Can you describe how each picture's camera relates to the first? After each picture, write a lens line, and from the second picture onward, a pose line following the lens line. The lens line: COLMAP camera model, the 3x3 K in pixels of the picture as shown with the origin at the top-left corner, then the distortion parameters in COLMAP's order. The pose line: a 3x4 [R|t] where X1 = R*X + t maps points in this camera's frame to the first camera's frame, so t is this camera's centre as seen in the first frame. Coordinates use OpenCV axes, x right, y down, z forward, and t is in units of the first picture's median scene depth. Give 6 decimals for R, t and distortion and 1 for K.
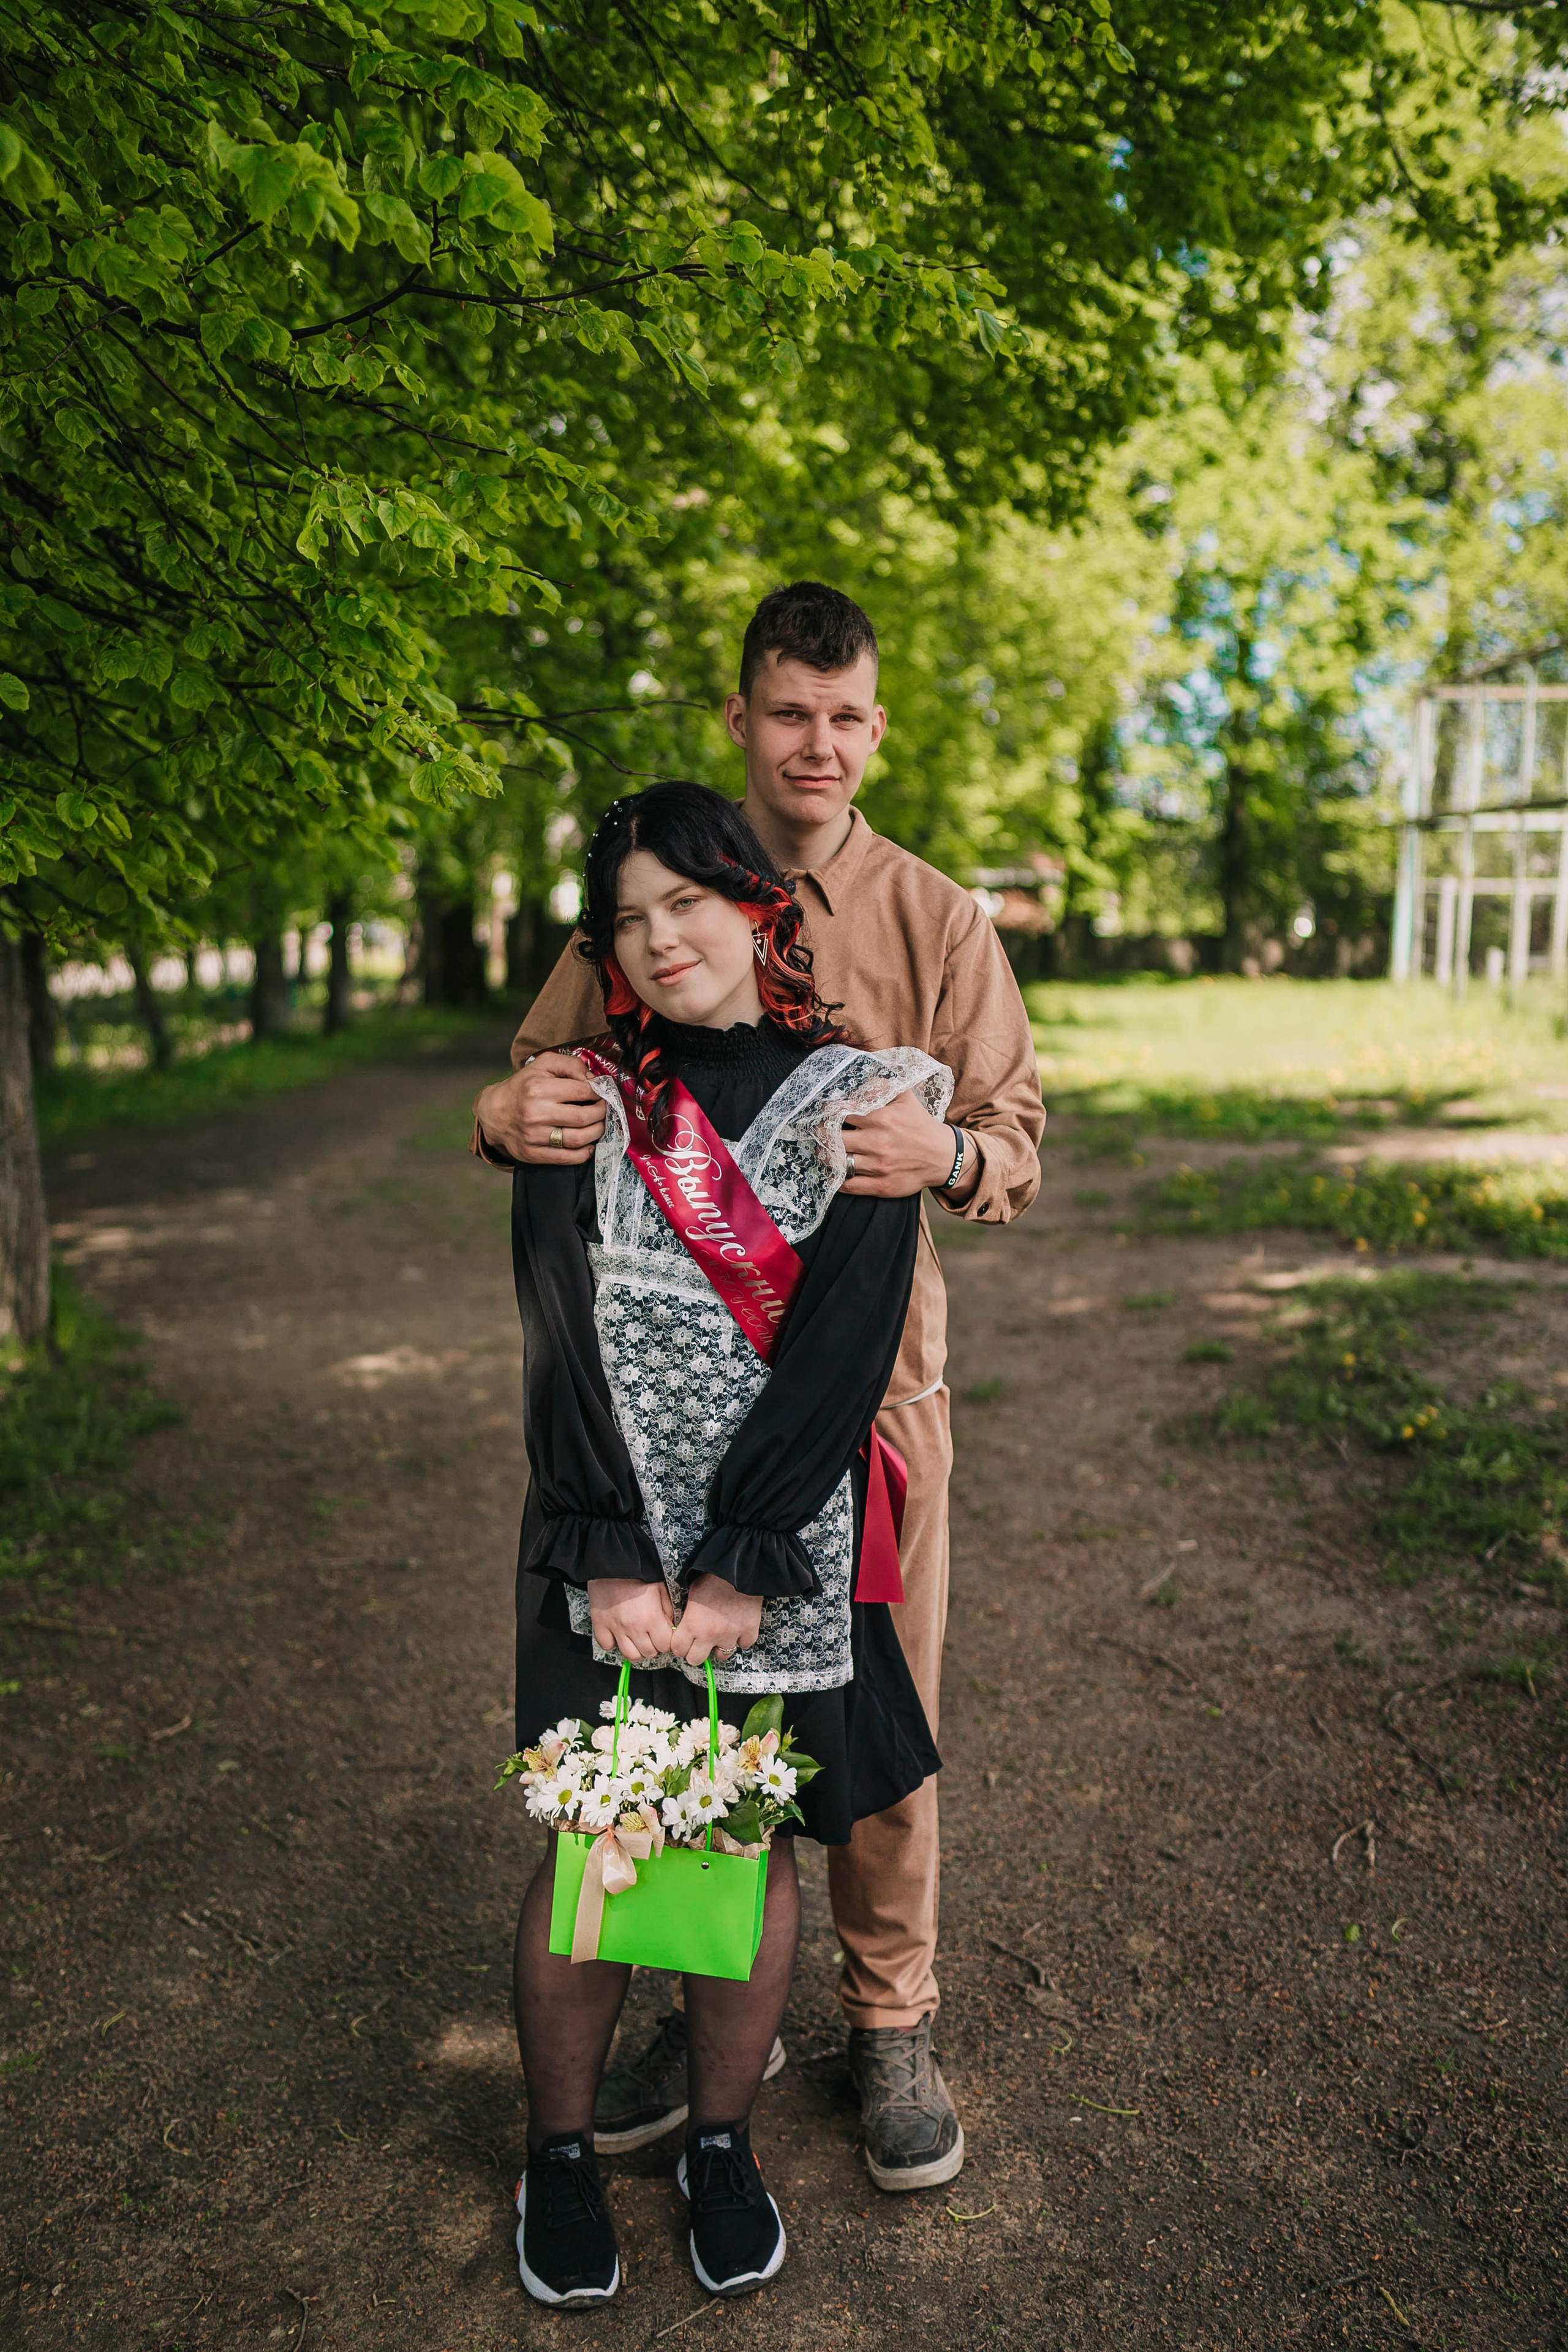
lens RADIAL K [[2447.9, 0, 760.9], [0, 2447.9, 1167.1], [0, 0, 1]] dist [0.216378, 0.010287]
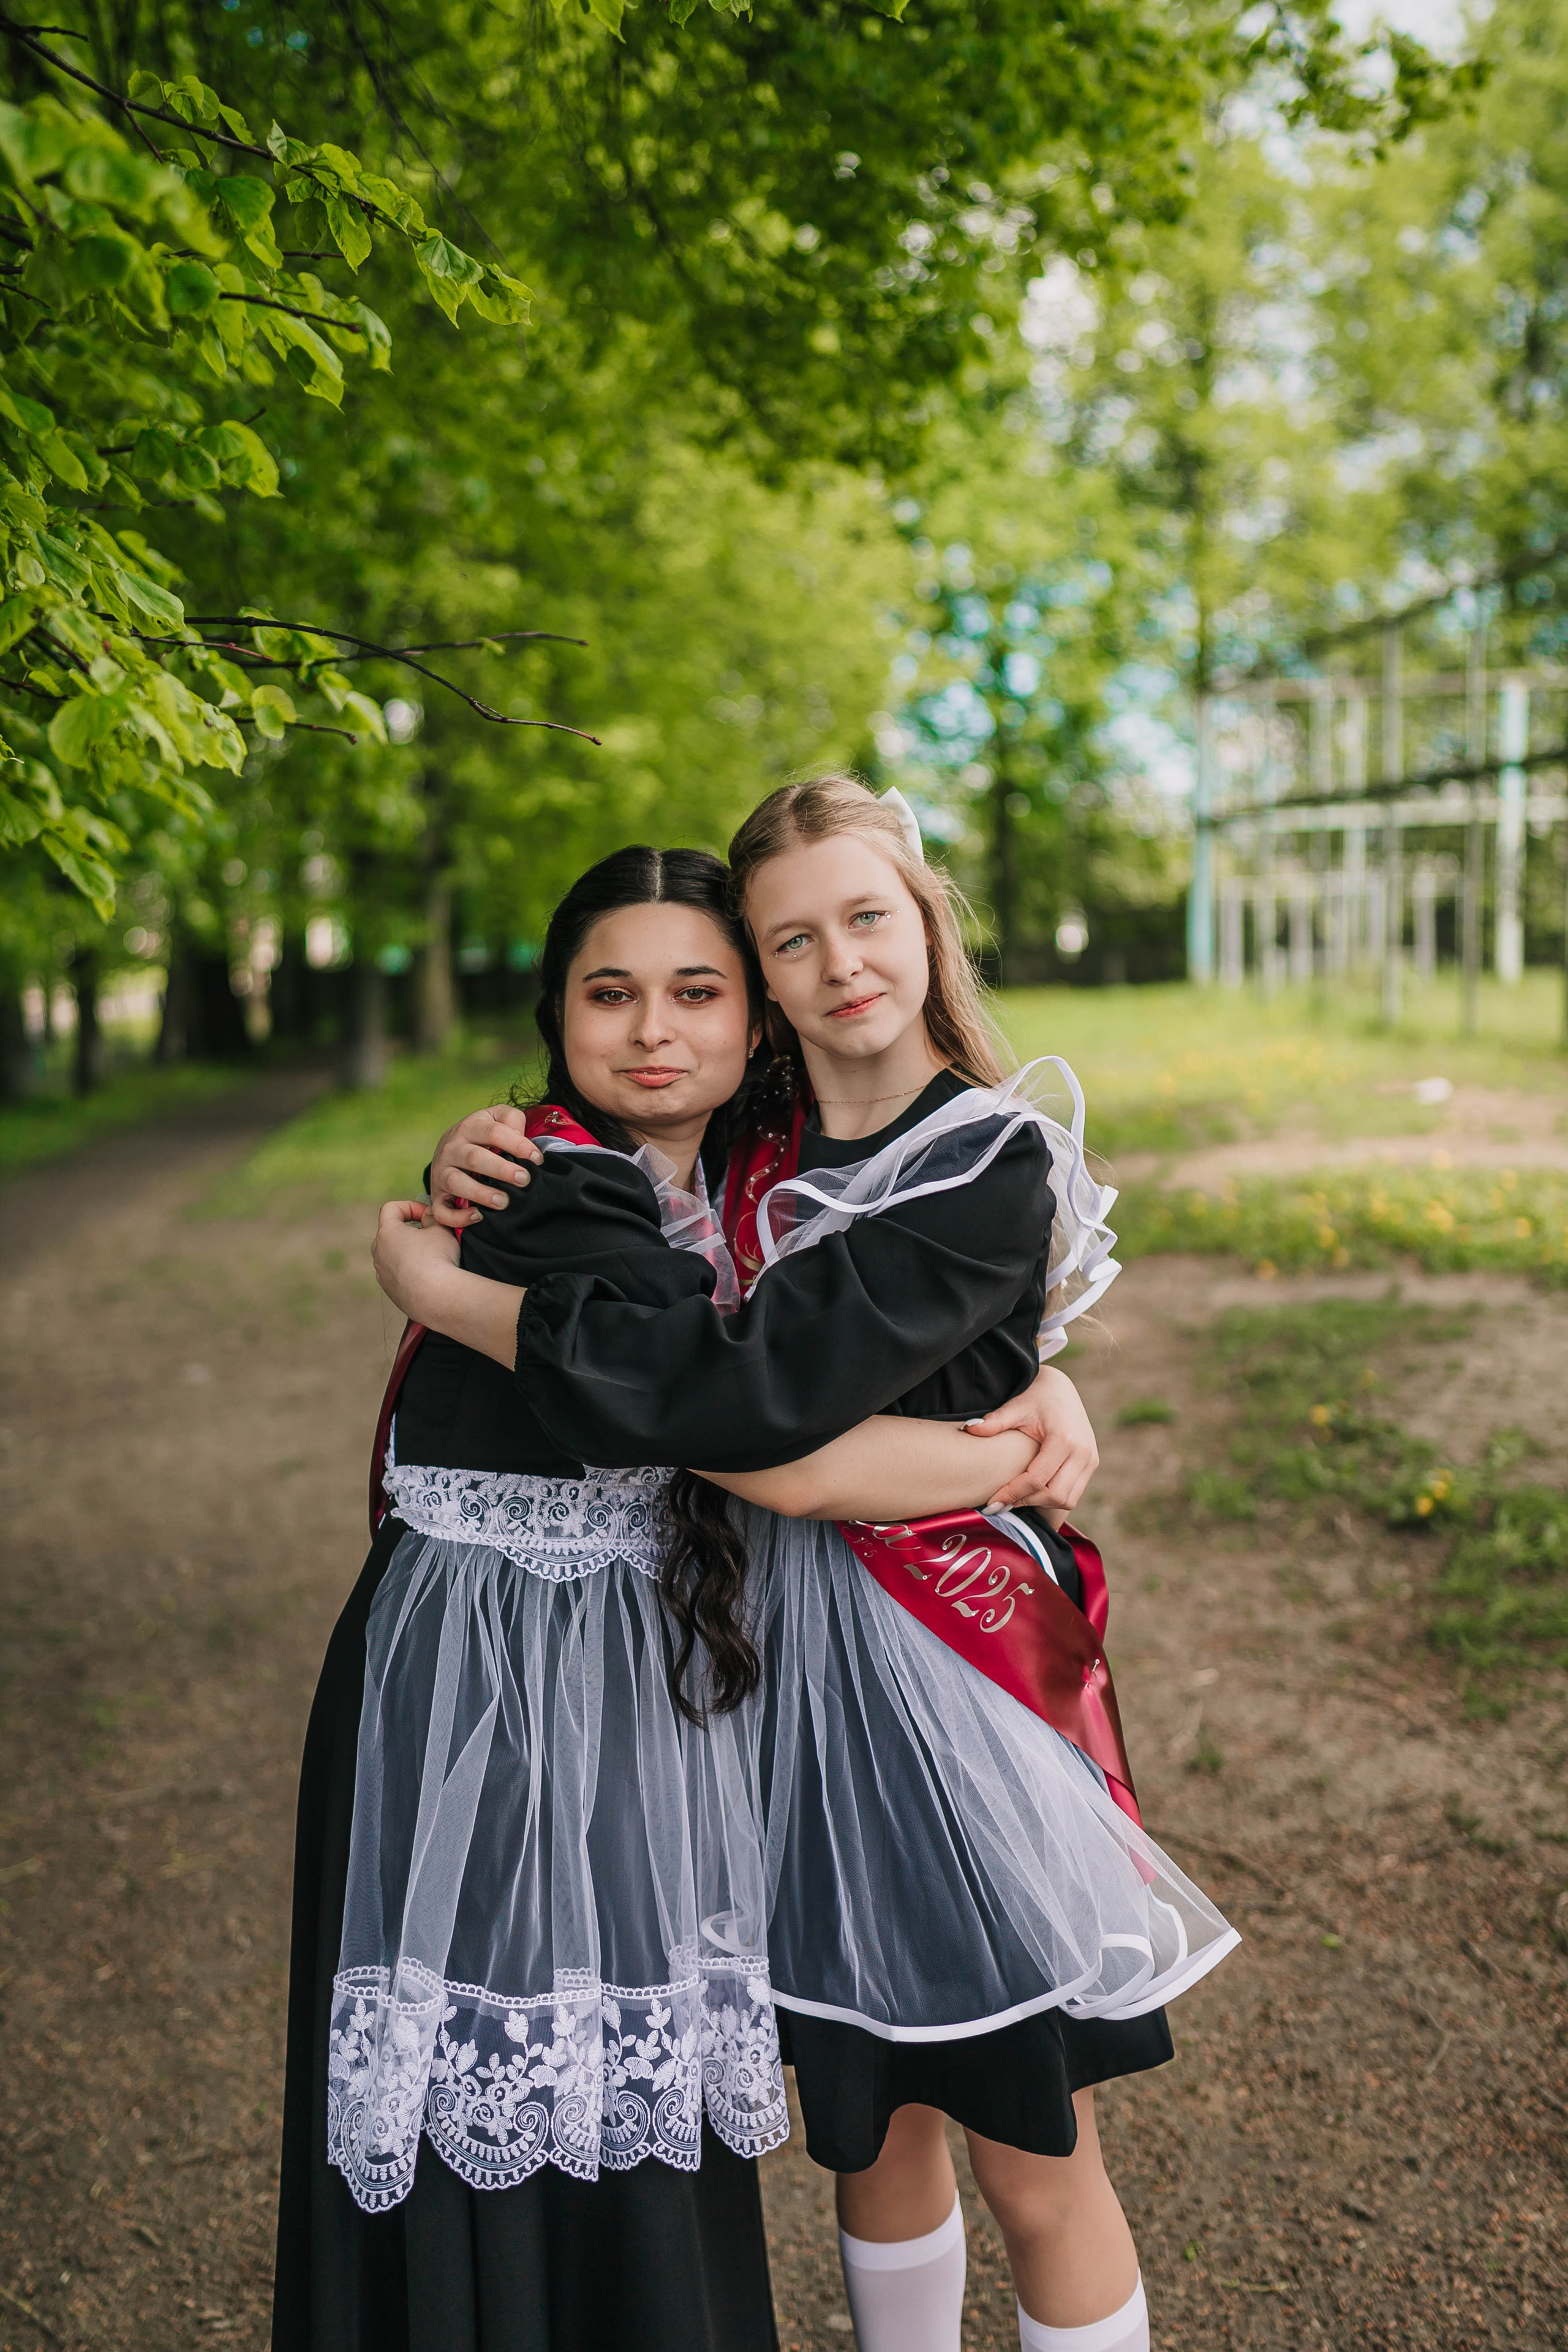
lens RADIAL K [[2380.9, 0, 784.0], [0, 2380.9, 1176.0], [0, 0, 1]] dist [0.107373, 0.221831]
pose [[0.992492, -0.060082, 0.106531, -0.027947], [0.060811, 0.998143, -0.003607, -0.011558], [-0.106117, 0.010058, 0.994303, 0.172703]]
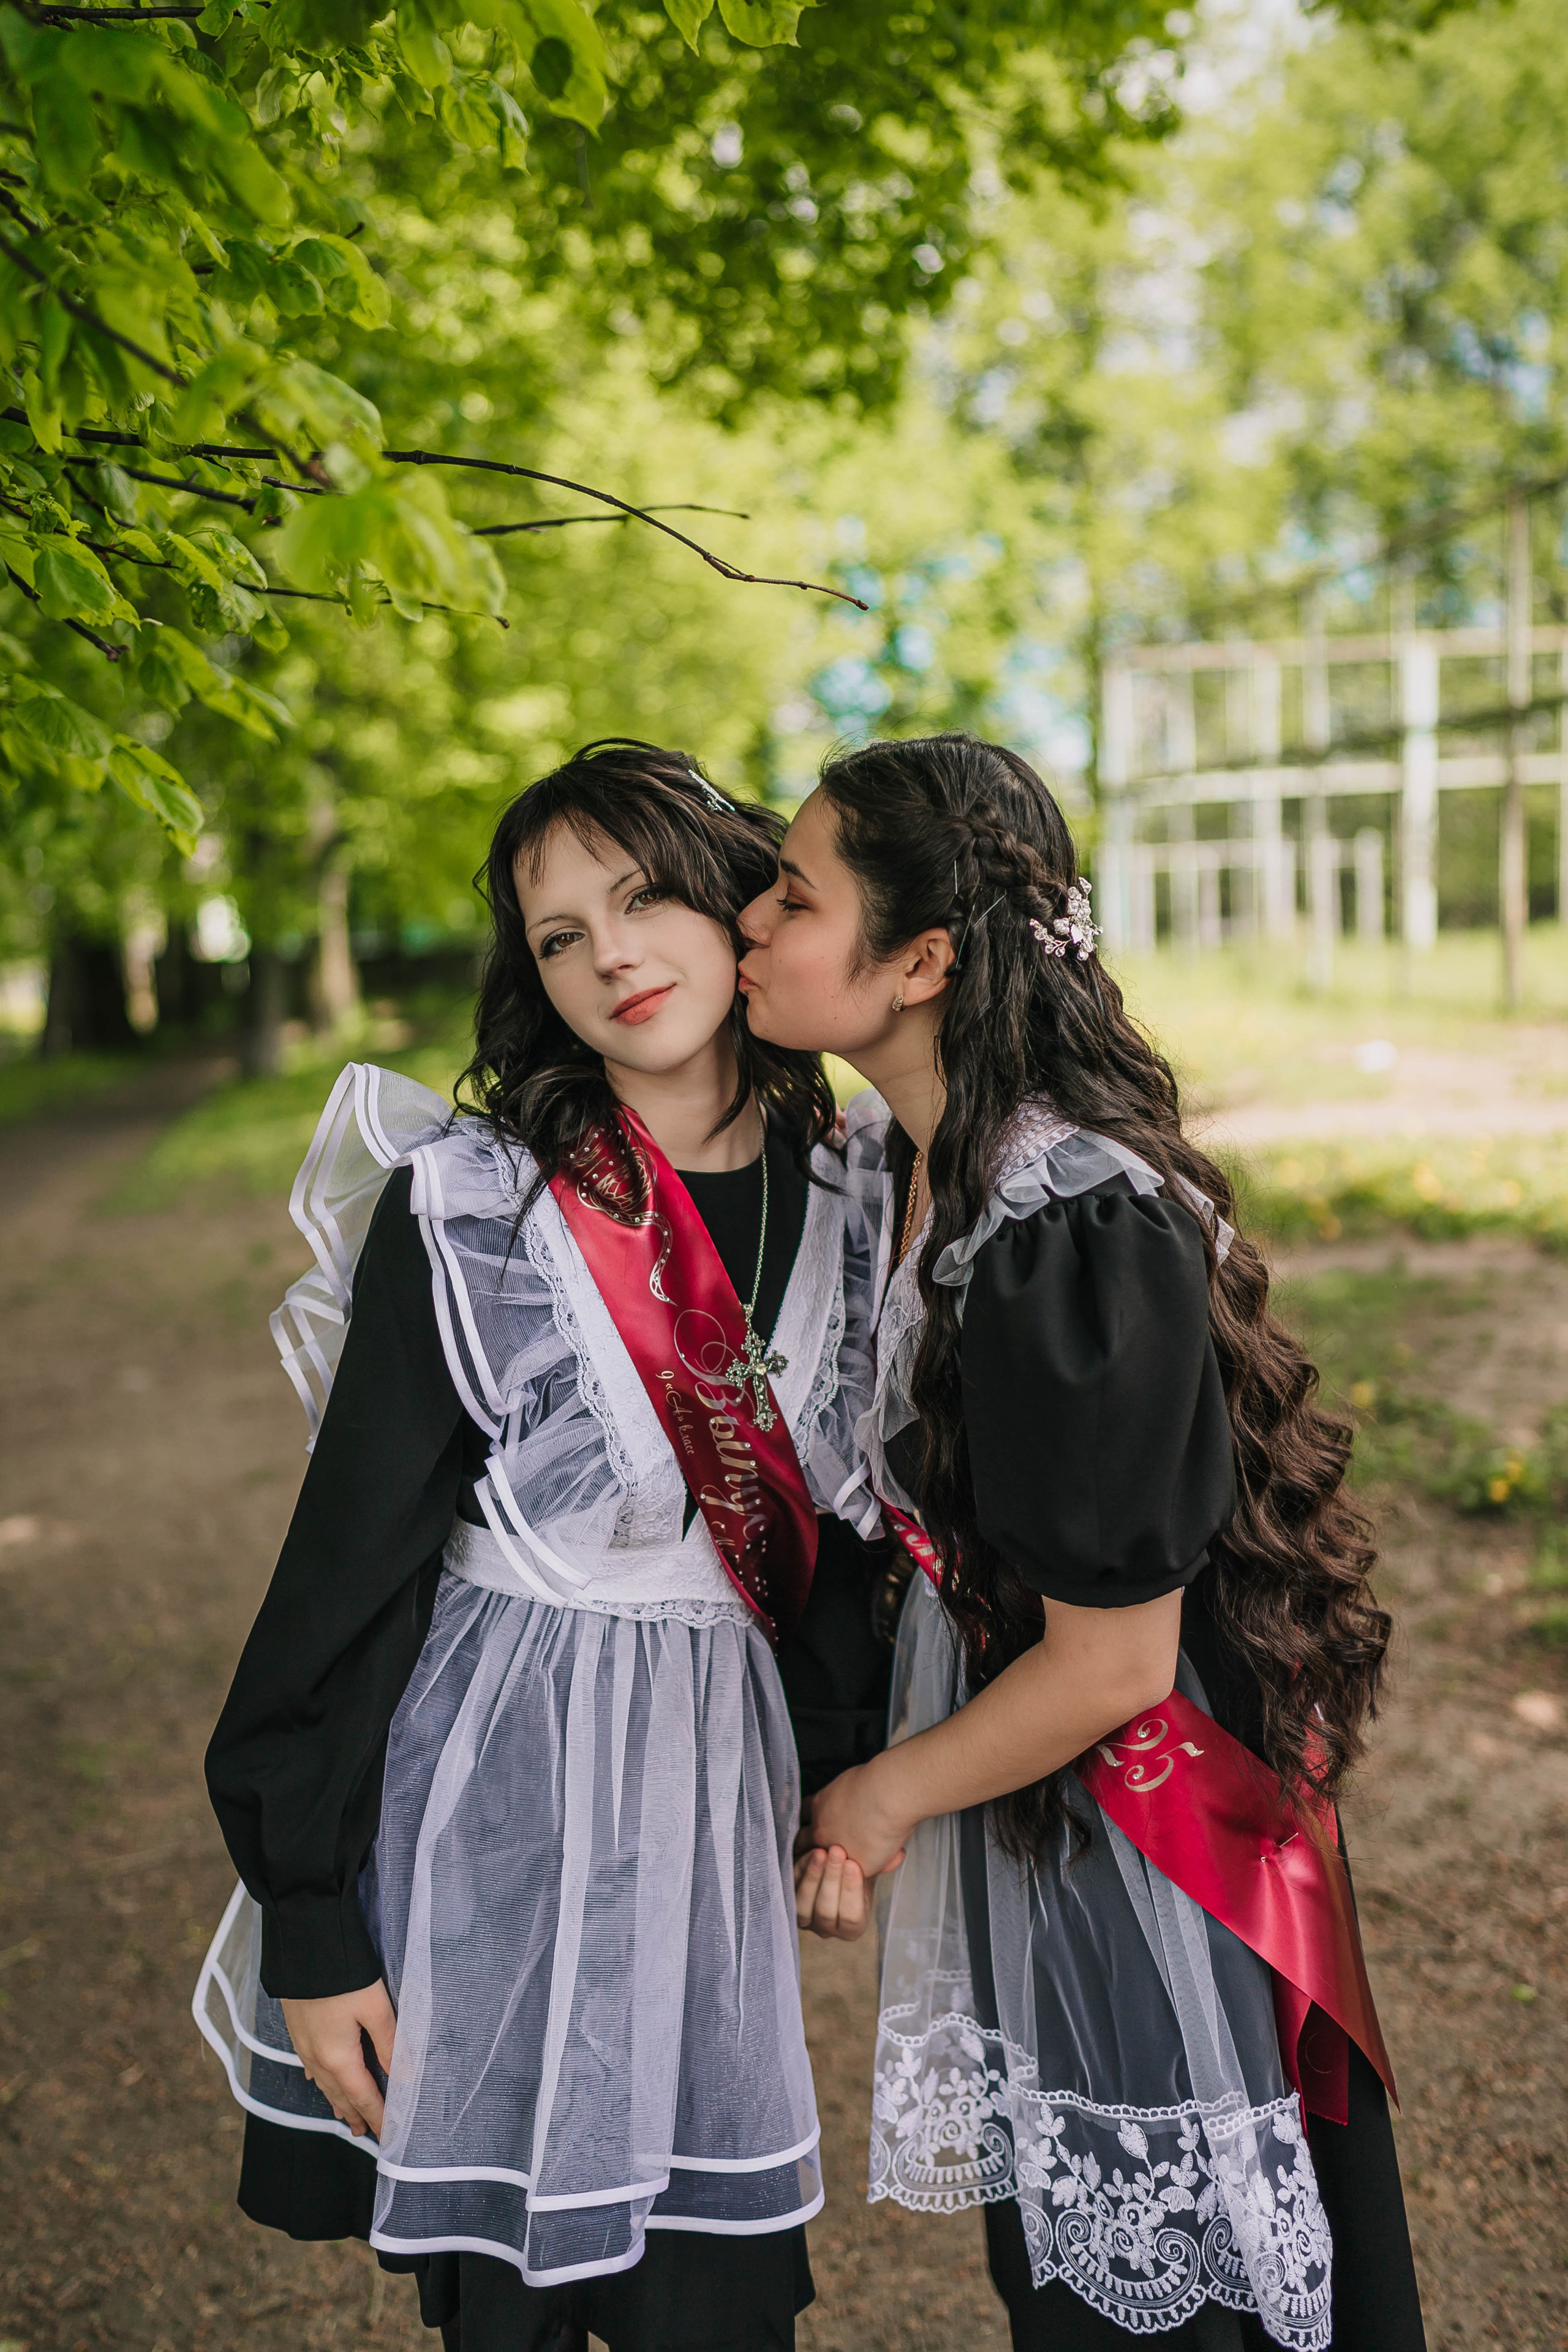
lens RADIAL K [[2357.7, 0, 784.0], [0, 2357.7, 1176.0], [0, 0, 1]] dist [0.127207, 0.176451]
pose [[0.983911, -0.082777, 0.158323, -0.060499], [0.082569, 0.996554, 0.007904, -0.013622], [-0.158431, 0.005296, 0.987356, 0.230711]]
